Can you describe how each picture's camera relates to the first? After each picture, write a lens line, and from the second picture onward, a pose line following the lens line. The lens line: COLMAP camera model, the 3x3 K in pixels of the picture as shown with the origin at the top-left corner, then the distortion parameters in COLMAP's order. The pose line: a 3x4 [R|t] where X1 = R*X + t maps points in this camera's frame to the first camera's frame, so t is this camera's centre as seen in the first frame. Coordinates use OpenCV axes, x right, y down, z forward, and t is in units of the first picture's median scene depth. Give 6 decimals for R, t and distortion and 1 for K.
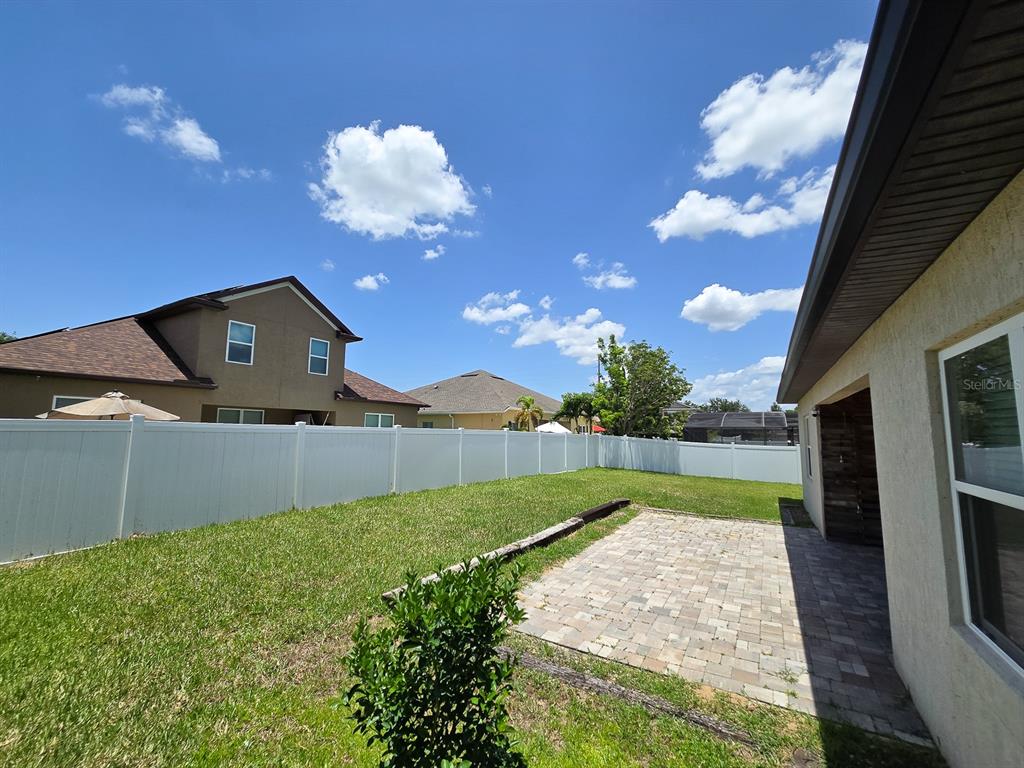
lens RADIAL K [[419.7, 0, 514.7], [0, 419.7, 392.0], [0, 0, 1]] dist [0.002832, 0.001035]
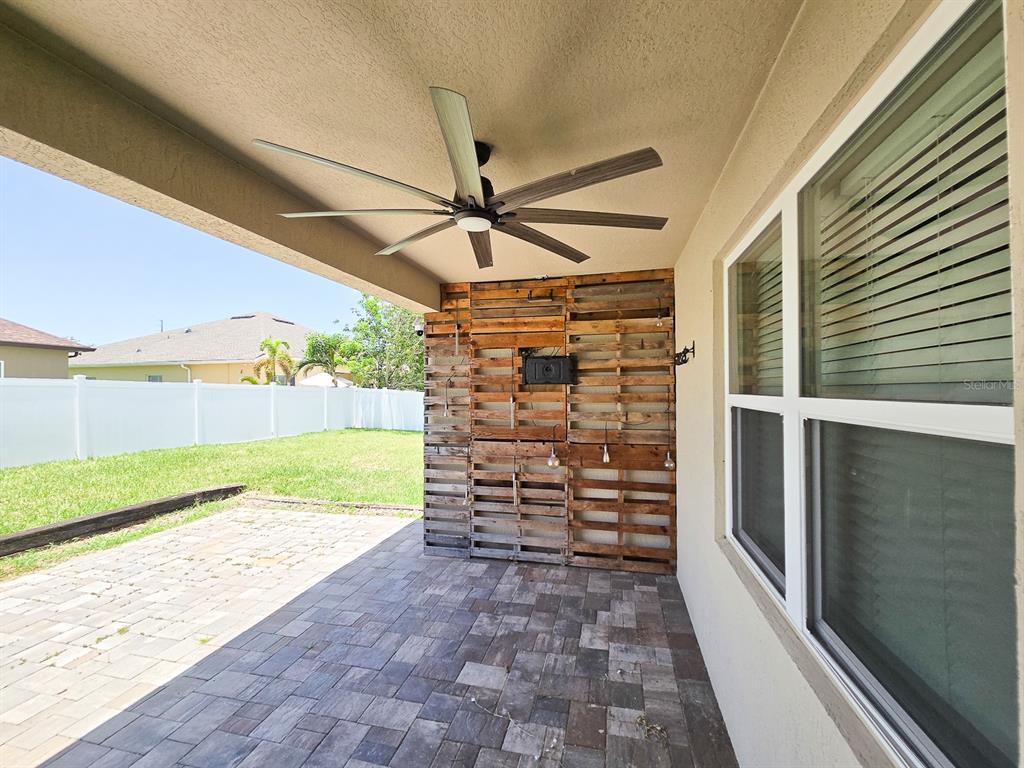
lens RADIAL K [[419.7, 0, 515.8], [0, 419.7, 387.1], [0, 0, 1]] dist [0.002832, 0.001035]
pose [[0.951101, -0.015273, 0.308503, 0.238870], [-0.012526, 0.996048, 0.087930, 0.027275], [-0.308627, -0.087495, 0.947150, 0.154598]]
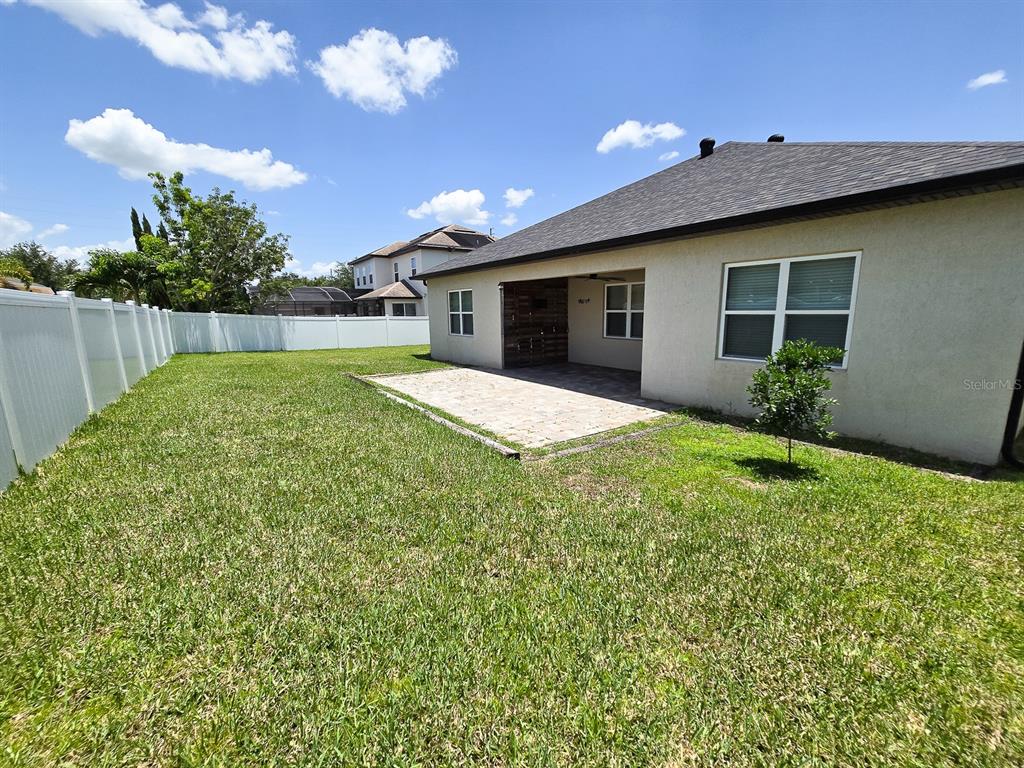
lens RADIAL K [[419.7, 0, 513.7], [0, 419.7, 387.2], [0, 0, 1]] dist [0.002832, 0.001035]
pose [[0.404087, -0.186360, 0.895535, -0.237311], [-0.067113, 0.970347, 0.232211, 0.015597], [-0.912255, -0.153935, 0.379597, 0.120926]]
